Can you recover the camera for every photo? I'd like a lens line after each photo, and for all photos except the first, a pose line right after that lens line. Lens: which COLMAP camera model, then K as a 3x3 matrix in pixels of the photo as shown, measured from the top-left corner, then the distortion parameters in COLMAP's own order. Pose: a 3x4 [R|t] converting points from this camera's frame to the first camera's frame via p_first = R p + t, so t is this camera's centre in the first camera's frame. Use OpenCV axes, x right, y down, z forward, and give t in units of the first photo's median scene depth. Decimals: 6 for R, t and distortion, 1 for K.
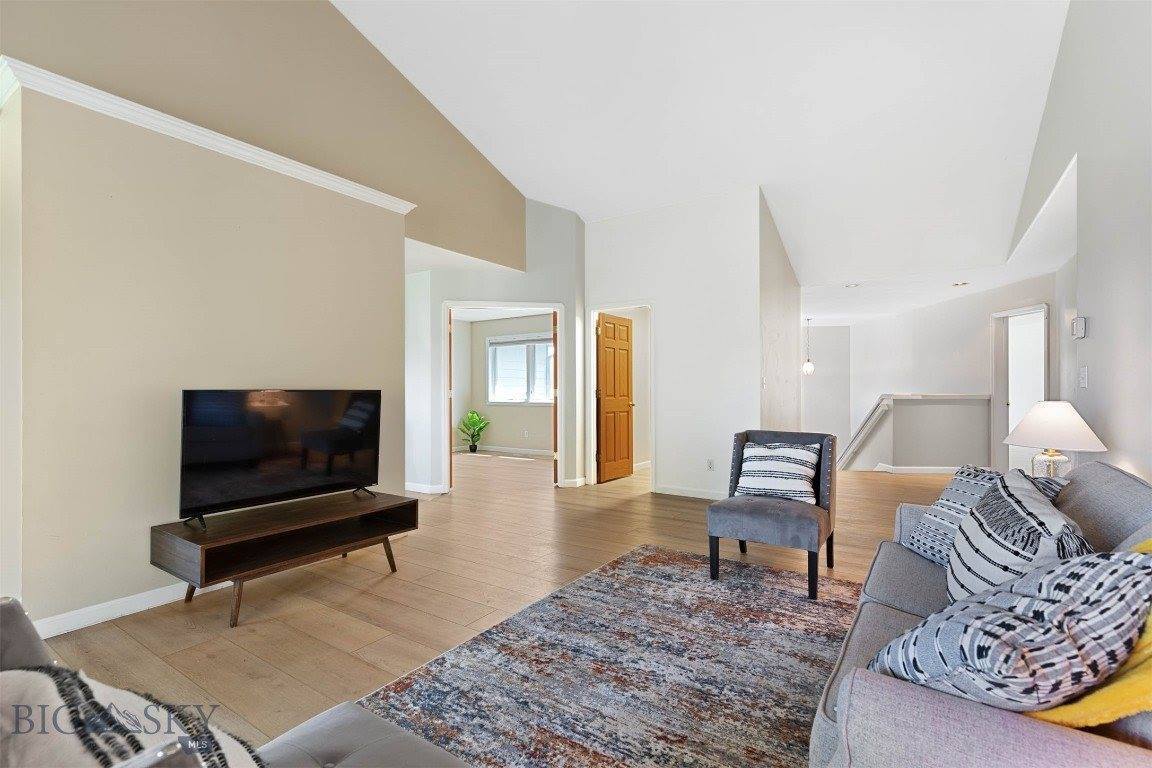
lens RADIAL K [[519.4, 0, 577.8], [0, 519.4, 388.8], [0, 0, 1]] dist [0.015550, -0.001492]
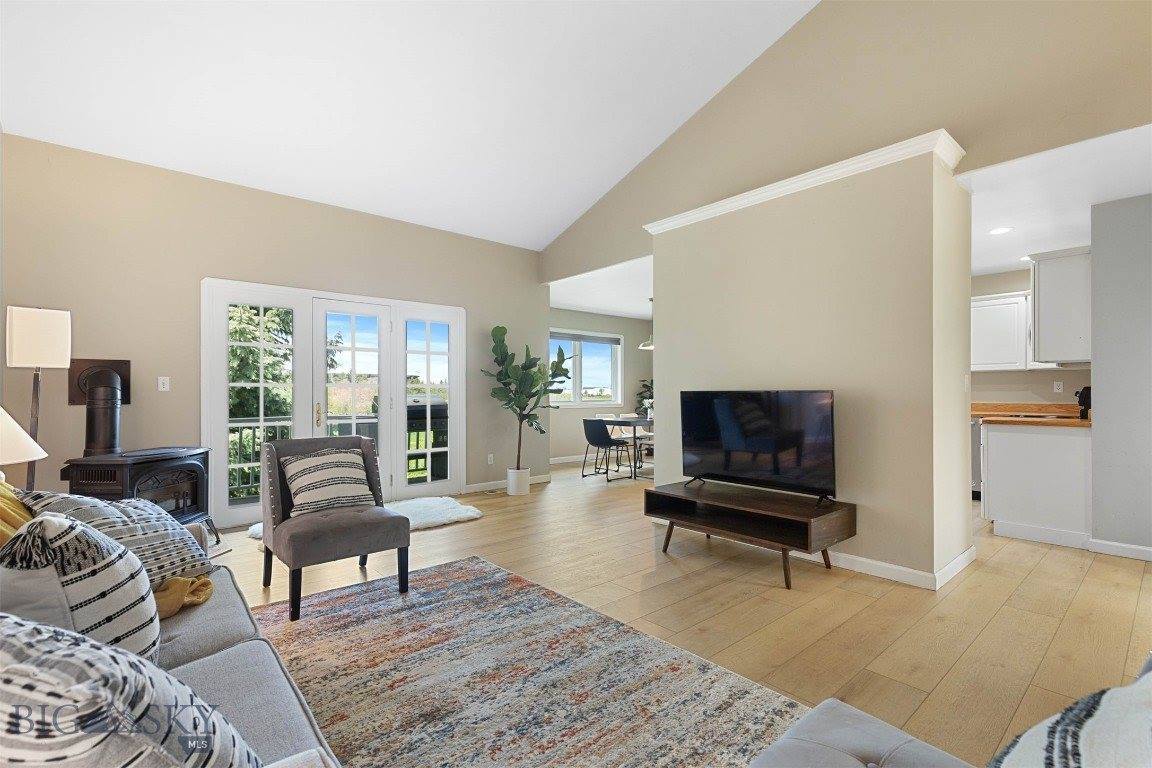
lens RADIAL K [[519.4, 0, 578.8], [0, 519.4, 389.2], [0, 0, 1]] dist [0.015550, -0.001492]
pose [[-0.257754, -0.004656, -0.966199, 0.847938], [0.005473, 0.999965, -0.006279, 0.002935], [0.966195, -0.006906, -0.257720, 1.177572]]
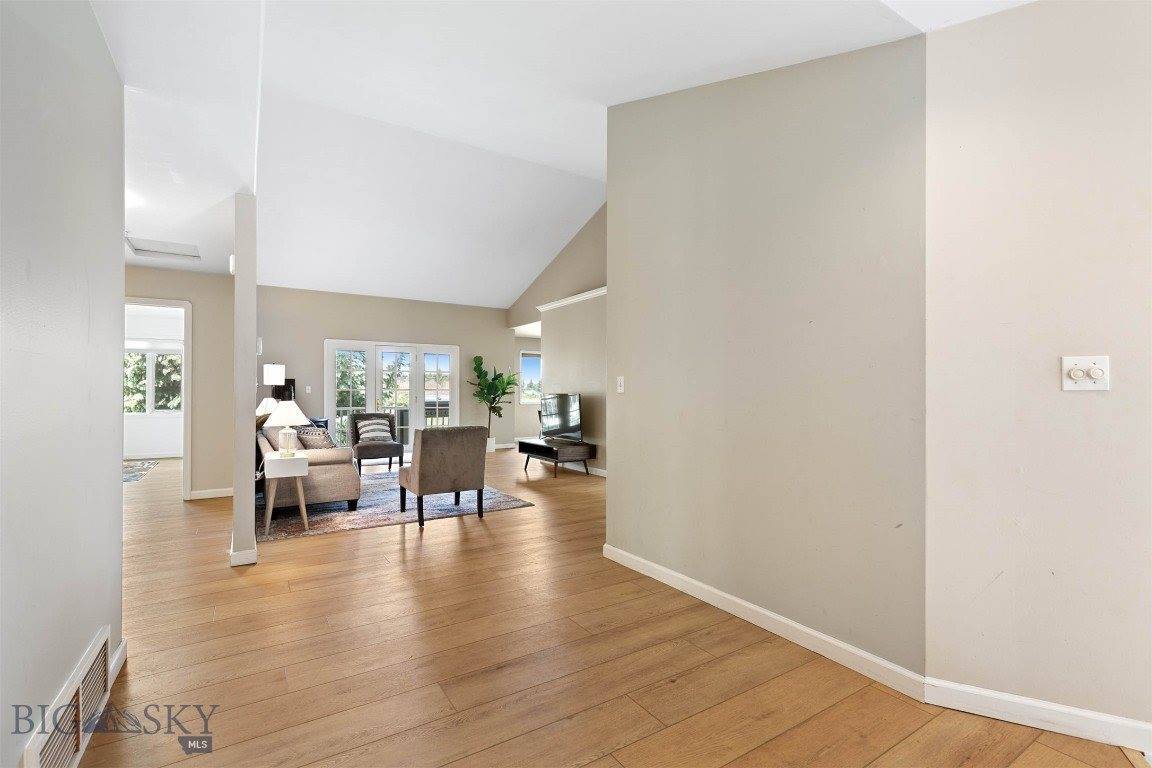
lens RADIAL K [[519.4, 0, 581.8], [0, 519.4, 389.2], [0, 0, 1]] dist [0.015550, -0.001492]
pose [[-0.394287, -0.006215, -0.918966, 2.125427], [0.002916, 0.999964, -0.008014, -0.001124], [0.918983, -0.005839, -0.394254, 2.605728]]
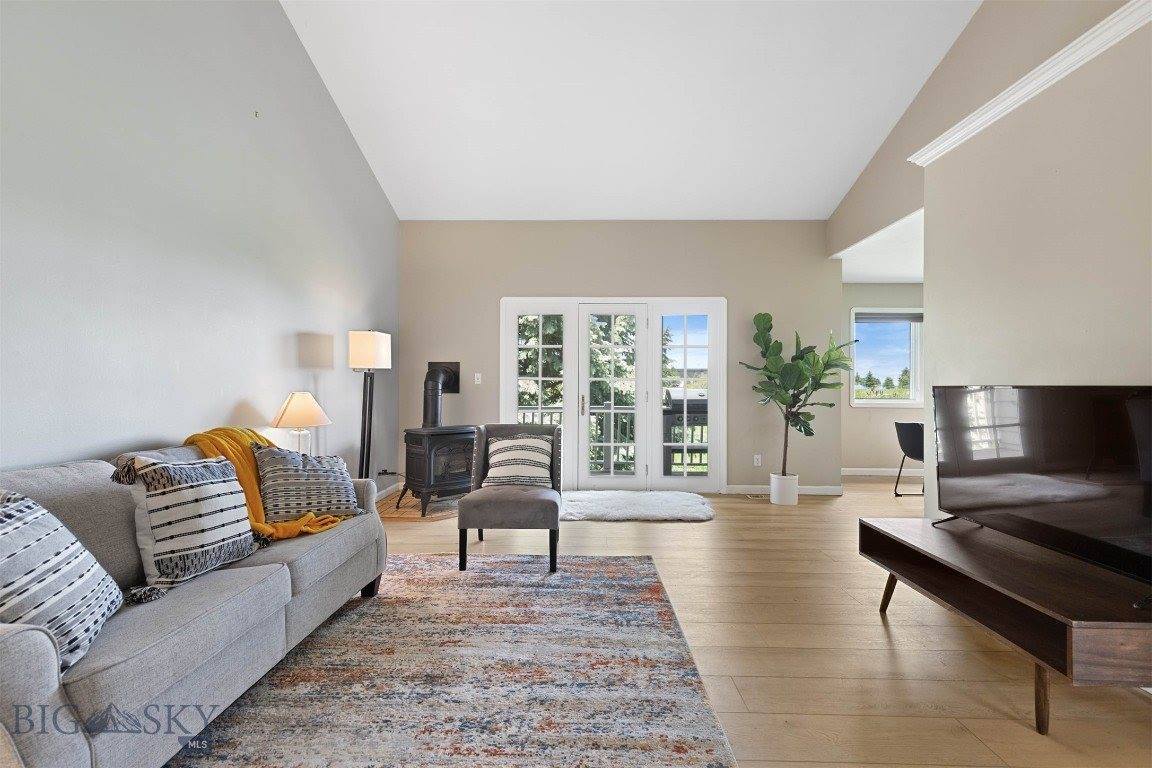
lens RADIAL K [[519.4, 0, 581.6], [0, 519.4, 381.6], [0, 0, 1]] dist [0.015550, -0.001492]
pose [[-0.836391, -0.008239, -0.548071, 0.439739], [-0.002042, 0.999927, -0.011915, 0.005542], [0.548130, -0.008847, -0.836347, 1.593662]]
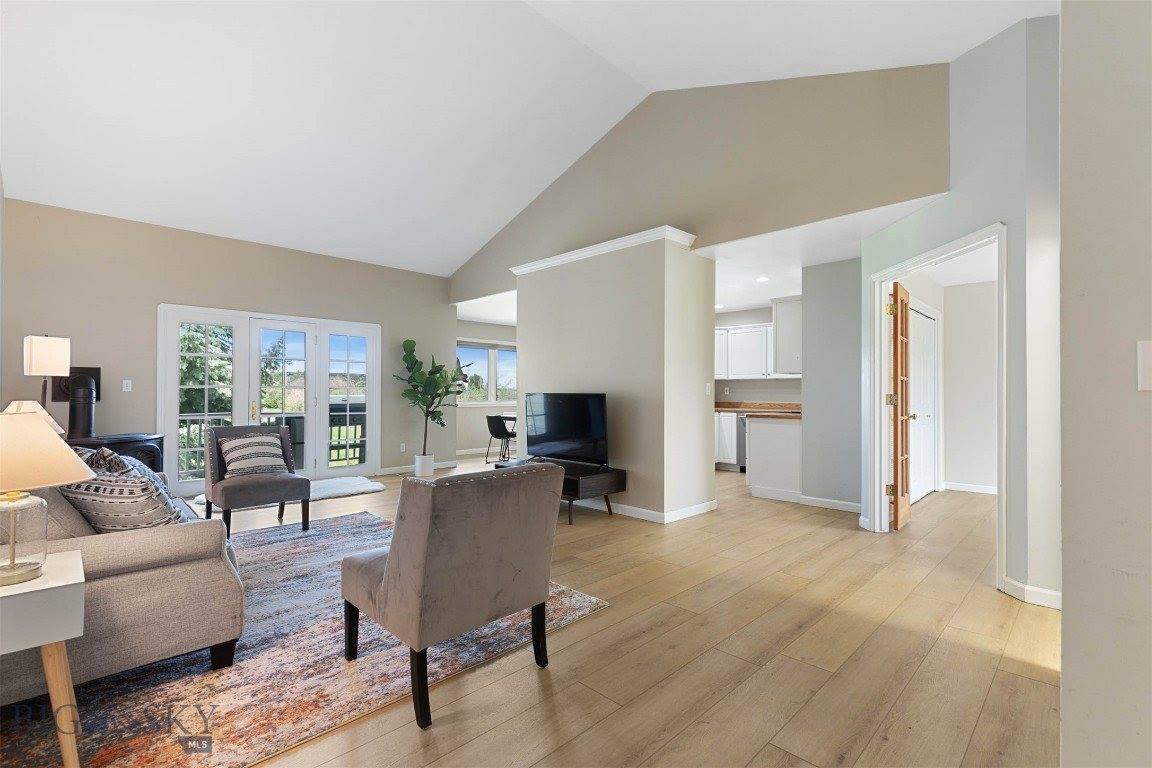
lens RADIAL K [[519.4, 0, 577.0], [0, 519.4, 387.1], [0, 0, 1]] dist [0.015550, -0.001492]
pose [[-0.195068, -0.010416, -0.980734, 1.341281], [0.000853, 0.999941, -0.010789, -0.001433], [0.980789, -0.002942, -0.195048, 1.716936]]
